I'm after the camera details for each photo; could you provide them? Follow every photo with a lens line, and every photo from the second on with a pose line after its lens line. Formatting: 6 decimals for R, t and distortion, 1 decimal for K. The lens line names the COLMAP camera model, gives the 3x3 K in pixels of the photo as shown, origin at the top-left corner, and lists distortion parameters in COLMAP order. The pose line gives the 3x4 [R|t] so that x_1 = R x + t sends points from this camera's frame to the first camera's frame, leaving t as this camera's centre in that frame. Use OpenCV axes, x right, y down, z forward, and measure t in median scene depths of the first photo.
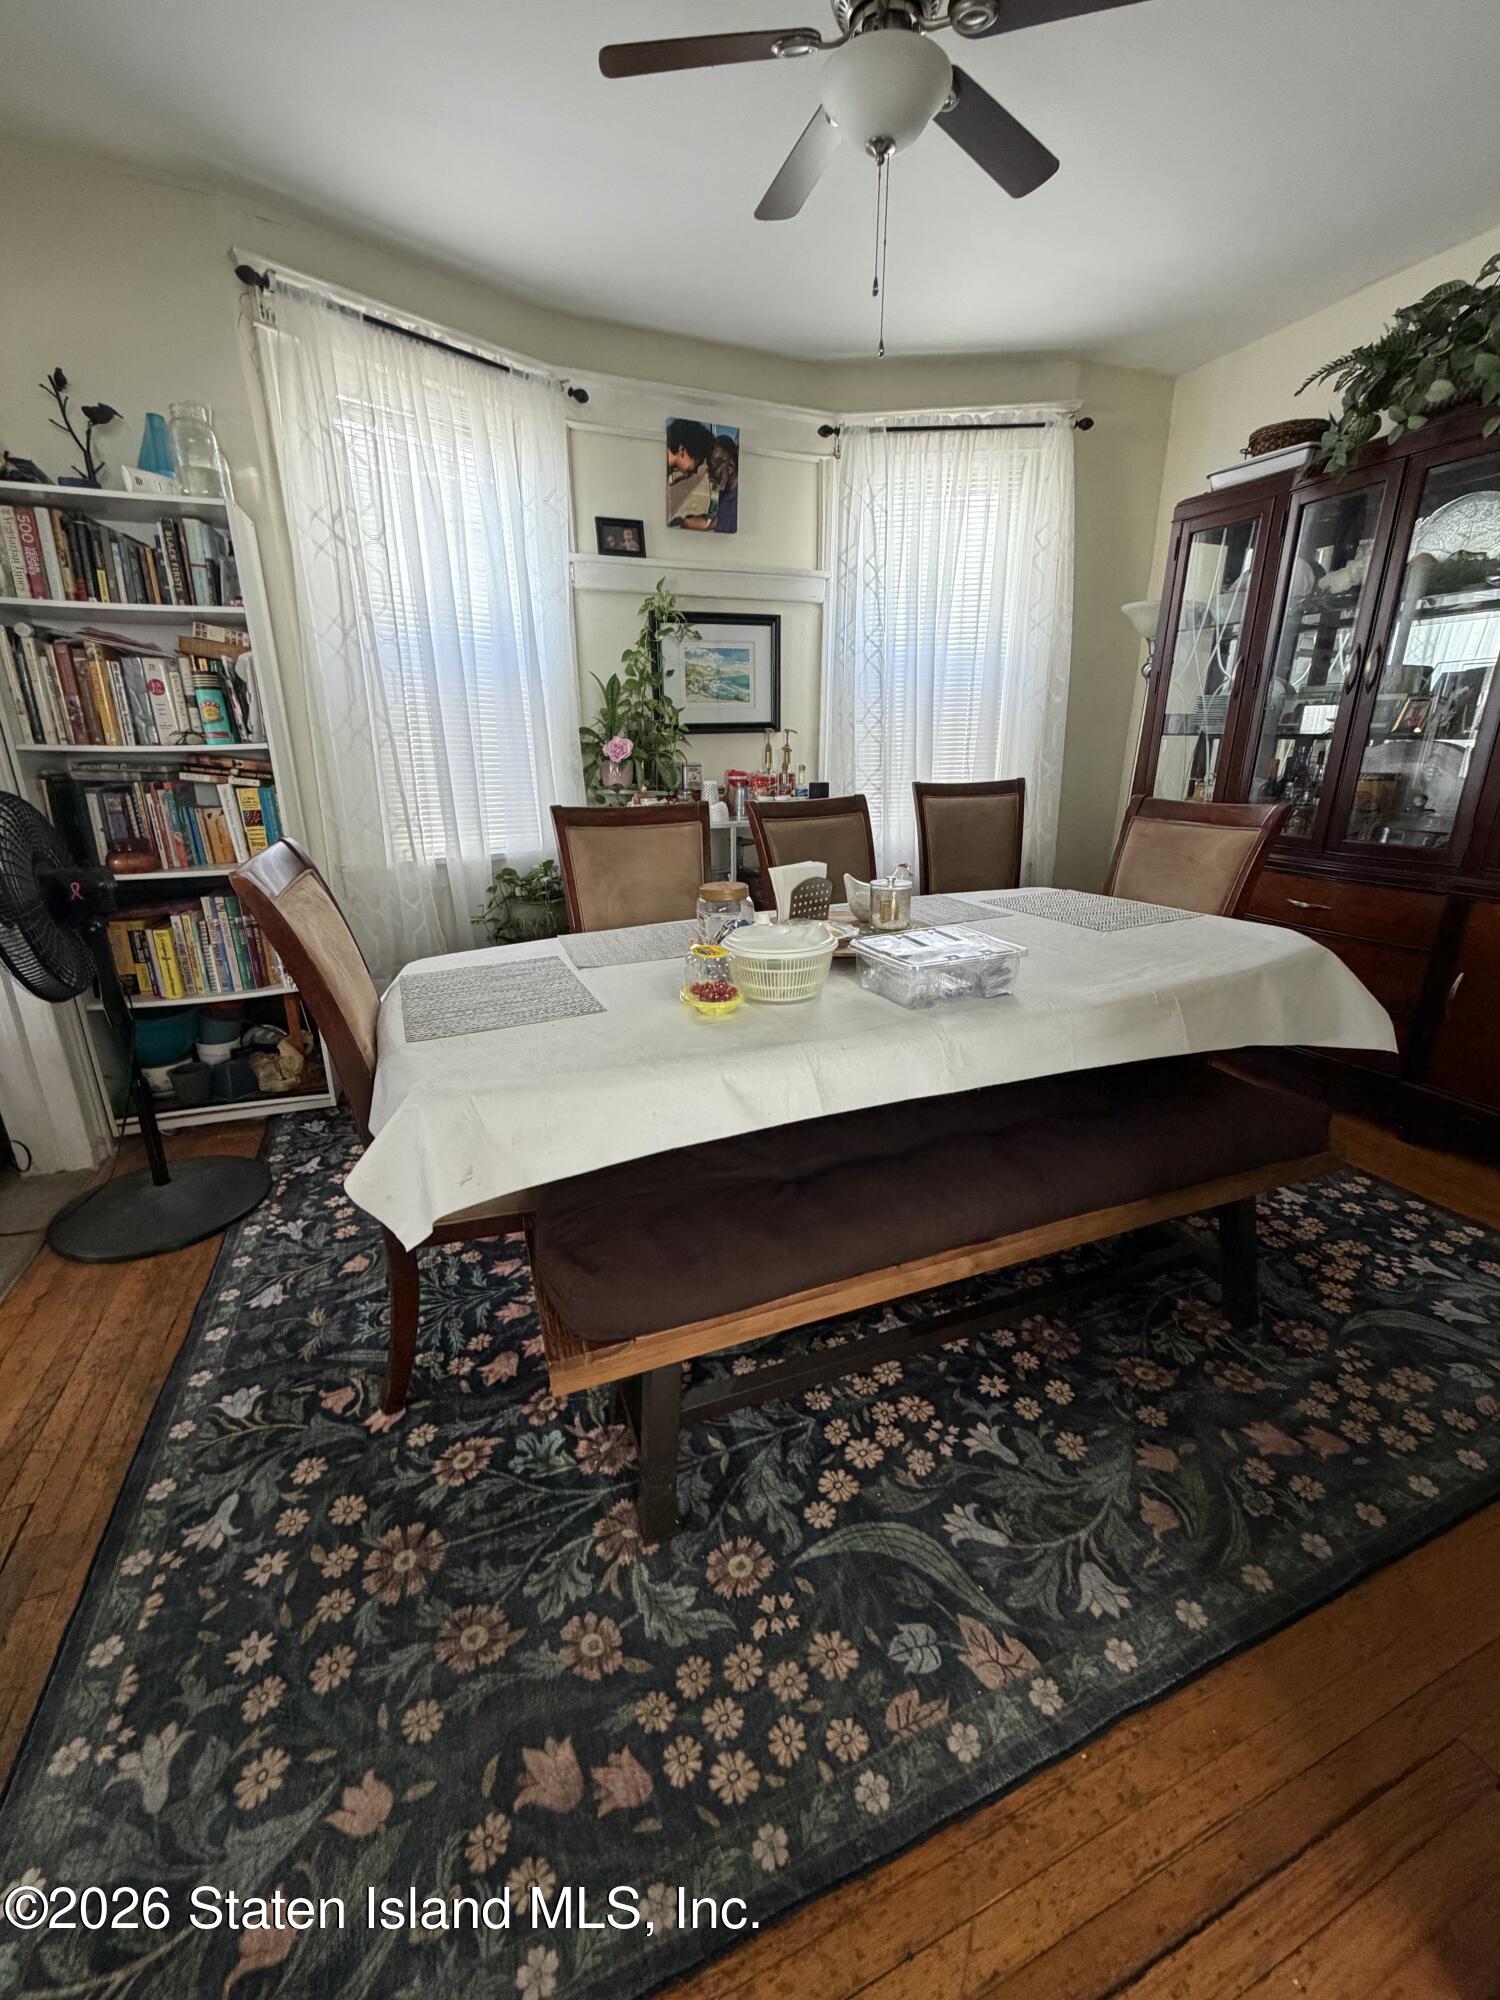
lens RADIAL K [[795.6, 0, 750.0], [0, 795.6, 993.6], [0, 0, 1]] dist [-0.000763, 0.000026]
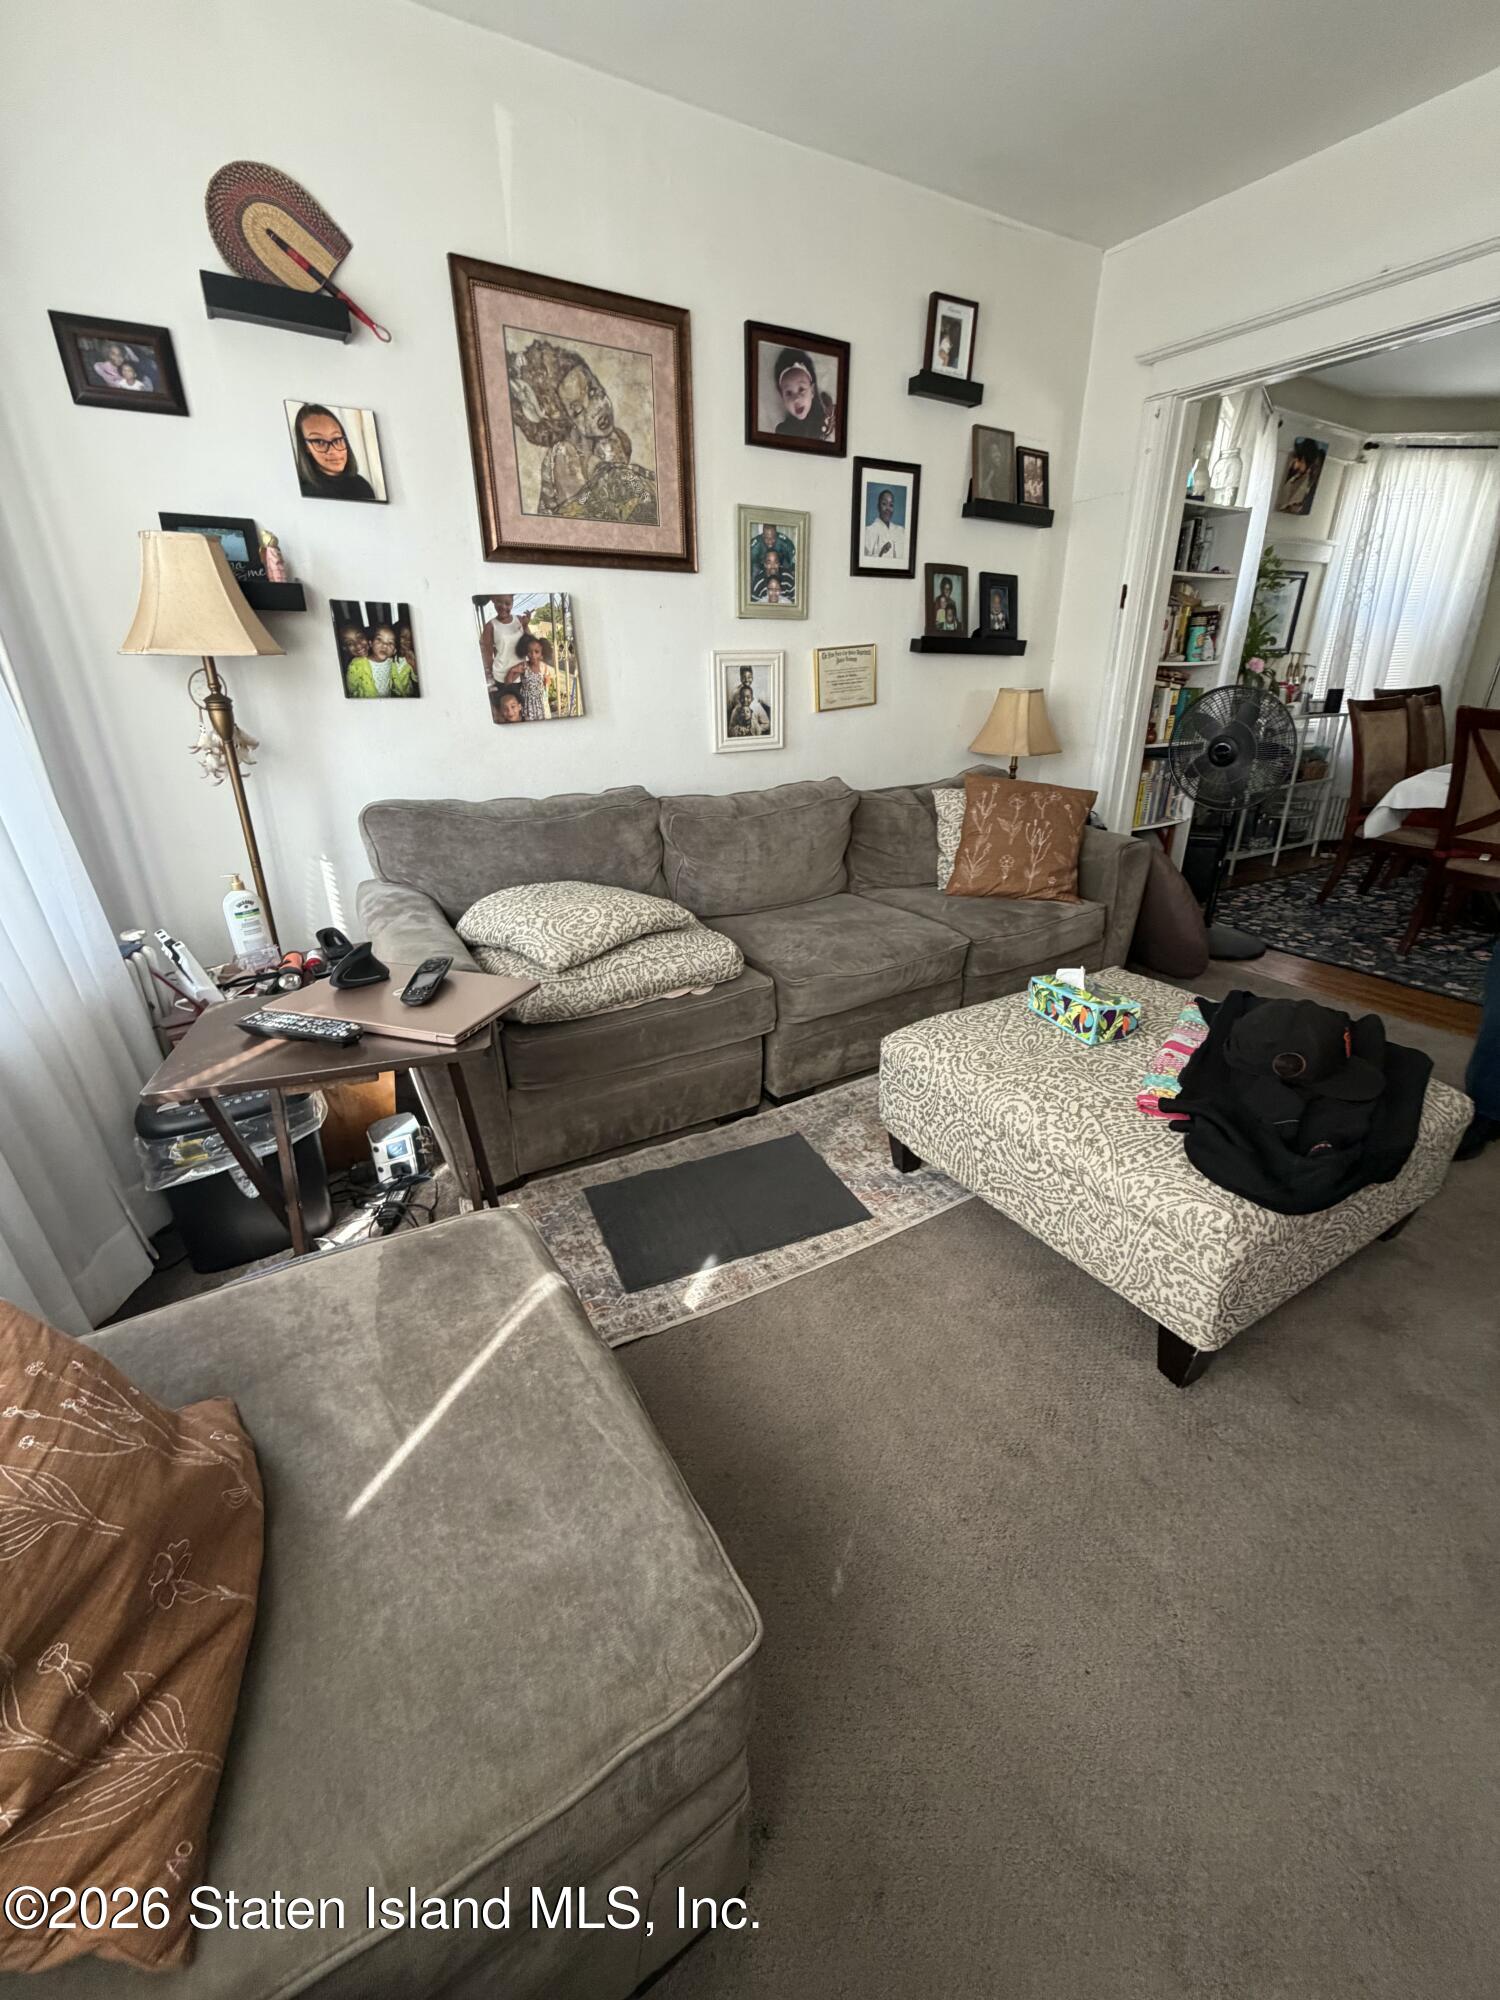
lens RADIAL K [[795.6, 0, 750.7], [0, 795.6, 989.8], [0, 0, 1]] dist [-0.000763, 0.000026]
pose [[0.986875, -0.067964, 0.146485, -2.854664], [0.056656, 0.995180, 0.080037, 0.263665], [-0.151218, -0.070688, 0.985970, -0.786641]]
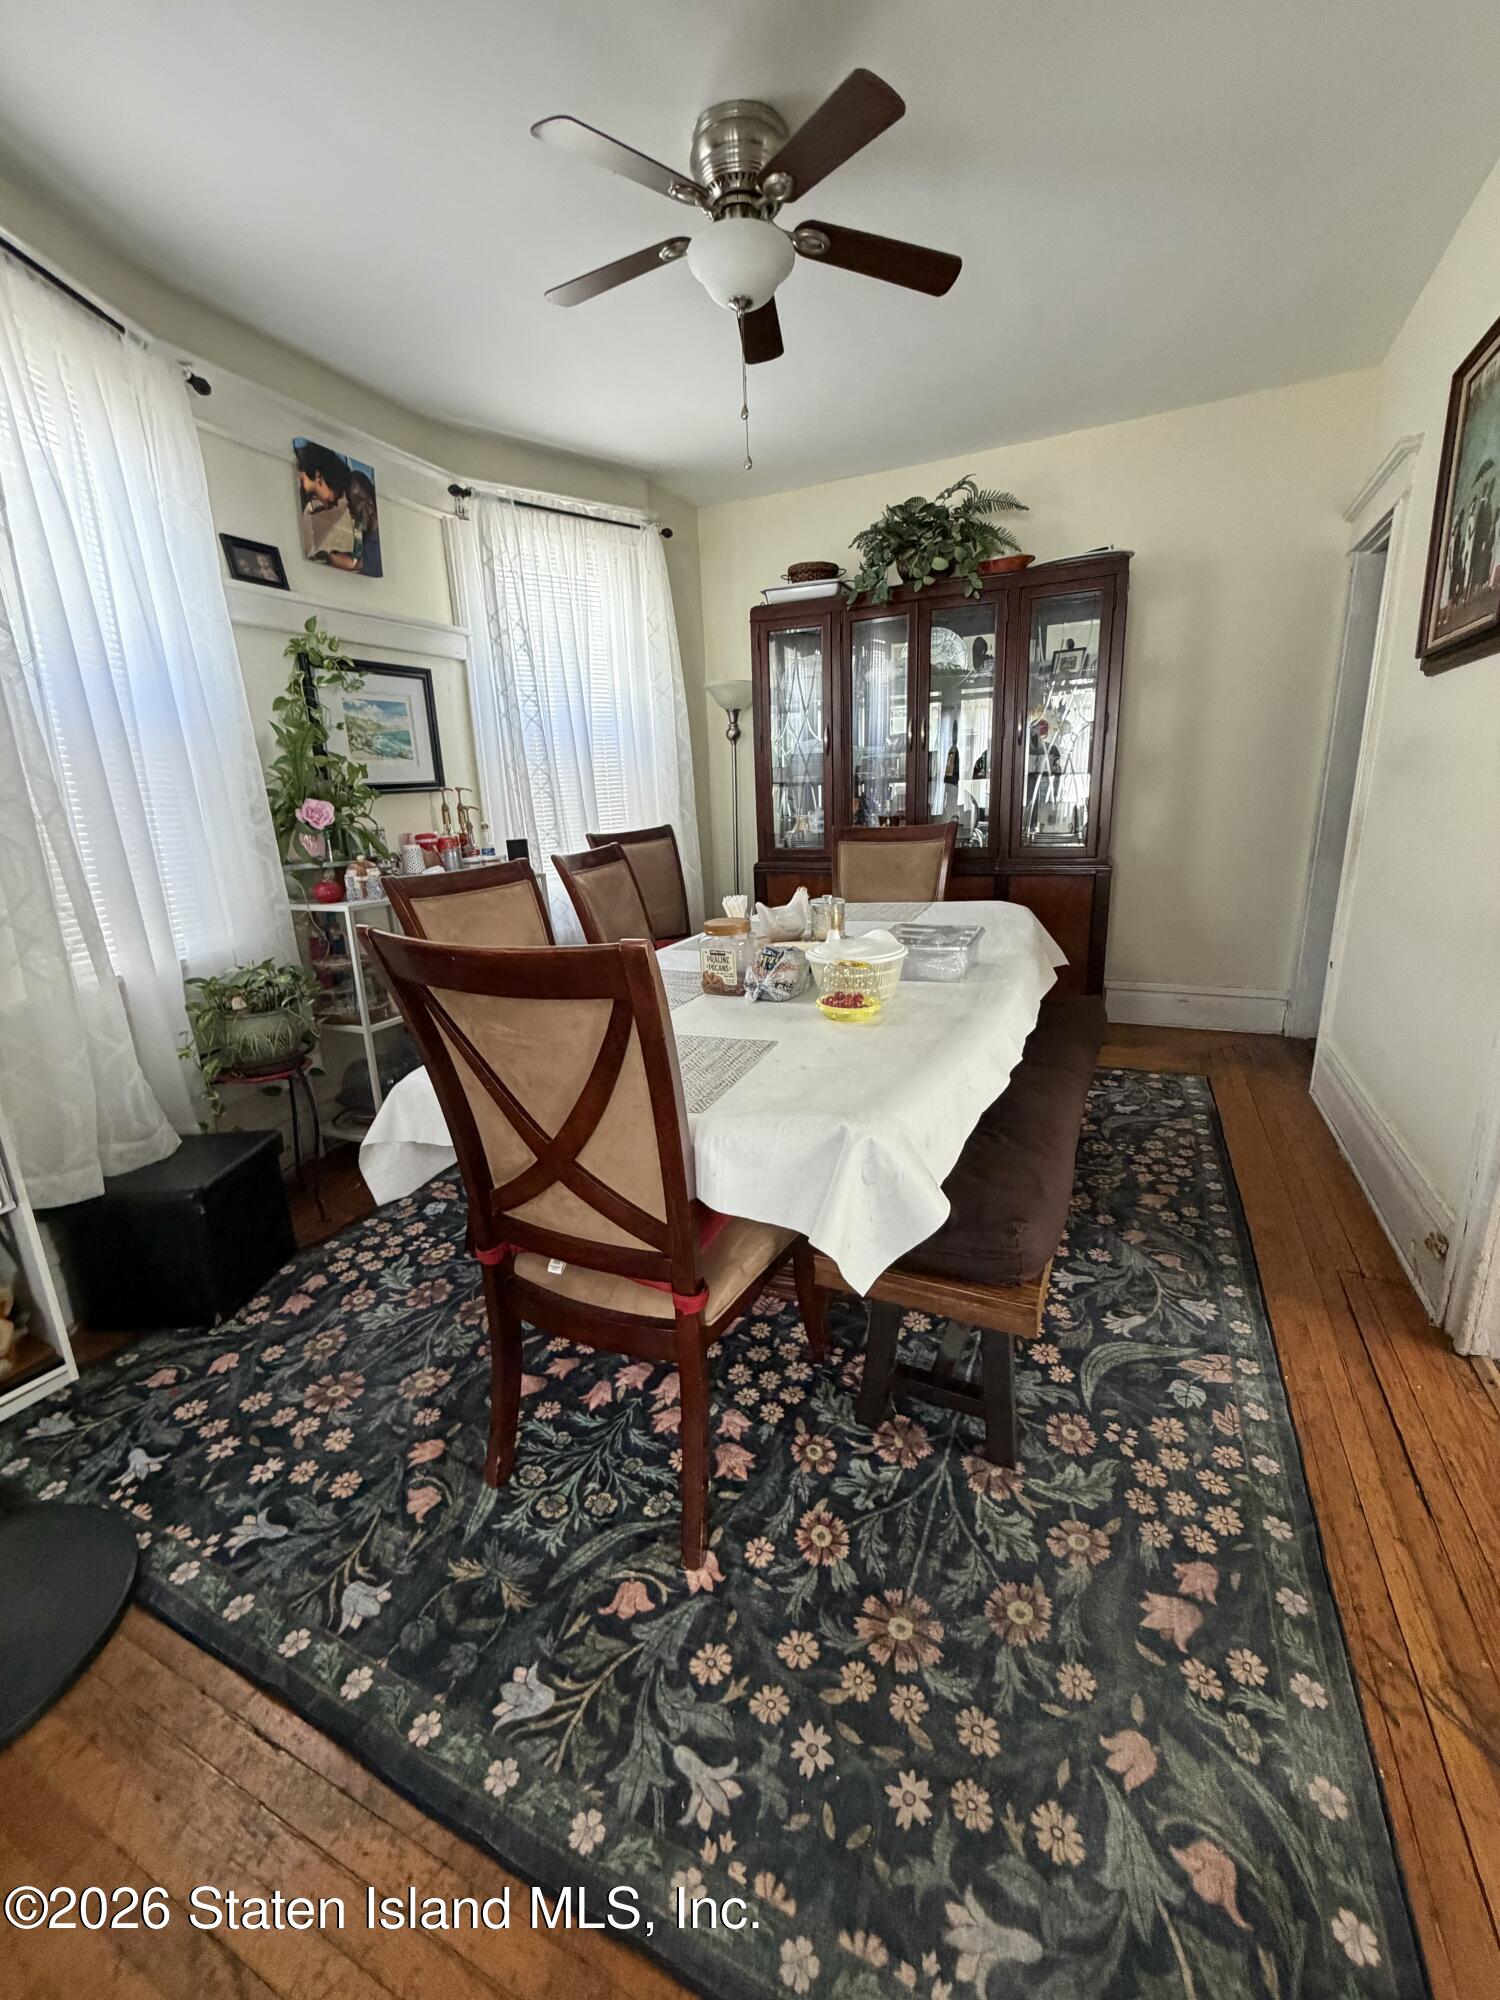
lens RADIAL K [[795.6, 0, 750.1], [0, 795.6, 993.4], [0, 0, 1]] dist [-0.000763, 0.000026]
pose [[0.726495, -0.194205, 0.659159, -0.876266], [0.243393, 0.969771, 0.017462, -0.066086], [-0.642624, 0.147748, 0.751801, 0.246695]]
